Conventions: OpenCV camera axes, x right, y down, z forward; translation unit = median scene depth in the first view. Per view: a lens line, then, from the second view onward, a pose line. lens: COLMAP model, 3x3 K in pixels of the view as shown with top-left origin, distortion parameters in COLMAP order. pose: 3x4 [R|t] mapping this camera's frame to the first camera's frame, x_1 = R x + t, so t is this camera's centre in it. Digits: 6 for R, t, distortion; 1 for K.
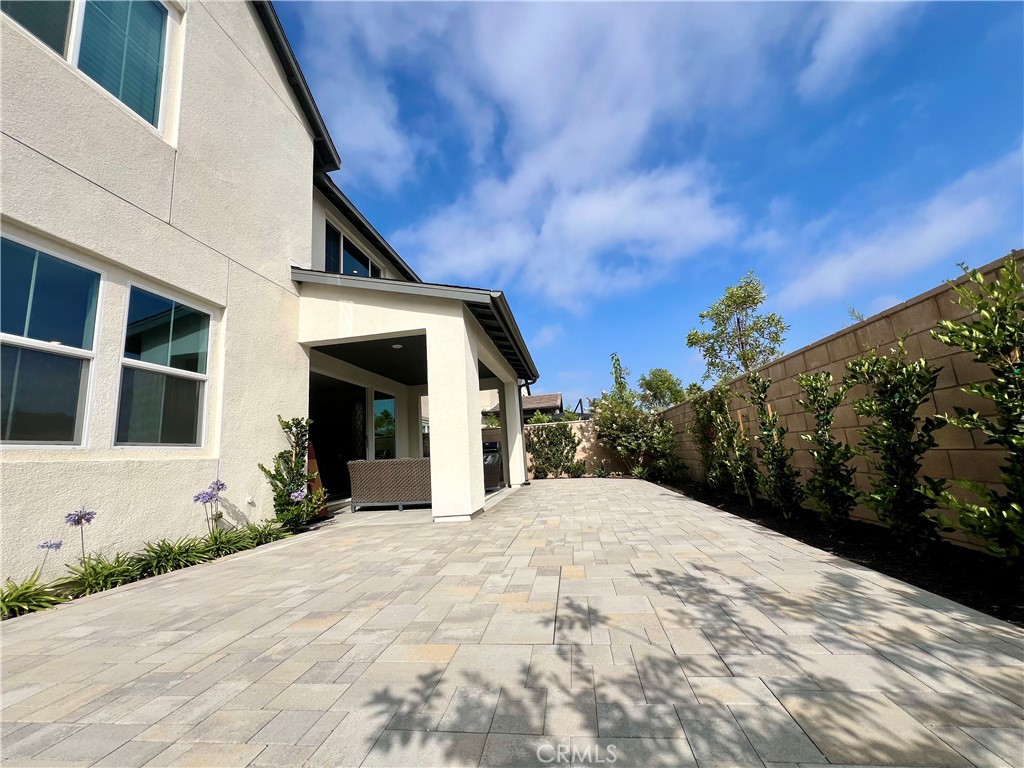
lens RADIAL K [[427.0, 0, 512.0], [0, 427.0, 384.0], [0, 0, 1]] dist [0.034545, 0.000136]
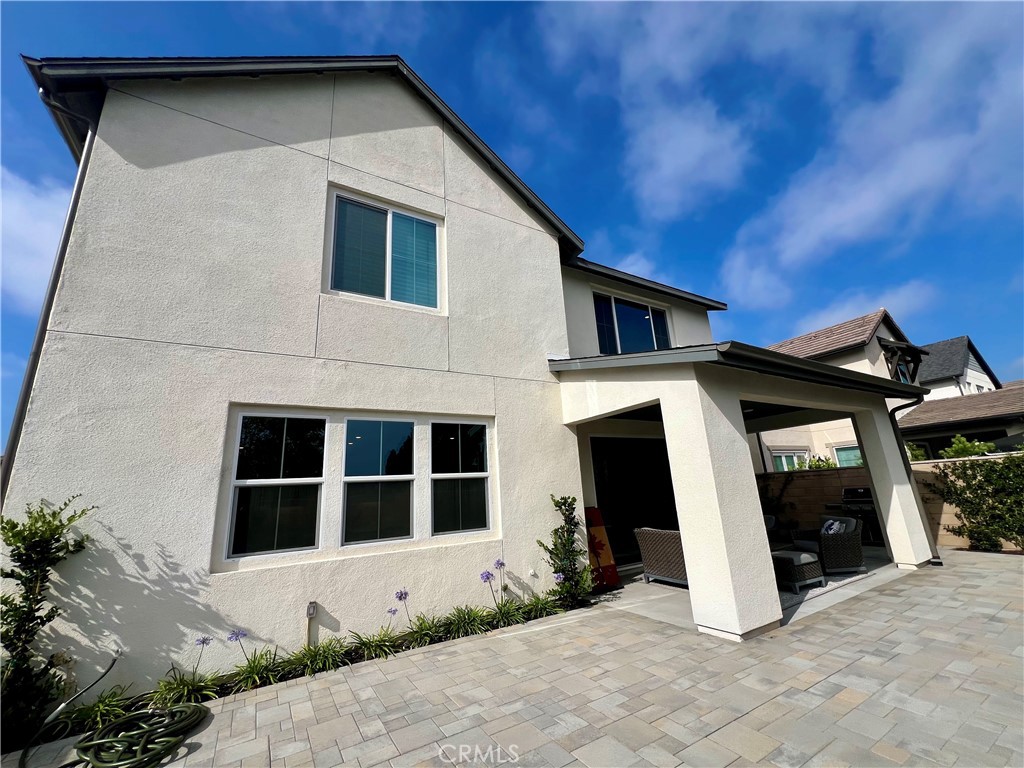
lens RADIAL K [[417.9, 0, 513.7], [0, 417.9, 381.7], [0, 0, 1]] dist [0.002364, 0.000667]
pose [[0.632573, -0.168318, -0.755989, 0.295704], [0.151124, 0.984162, -0.092667, -0.139164], [0.759613, -0.055629, 0.647991, 0.222606]]
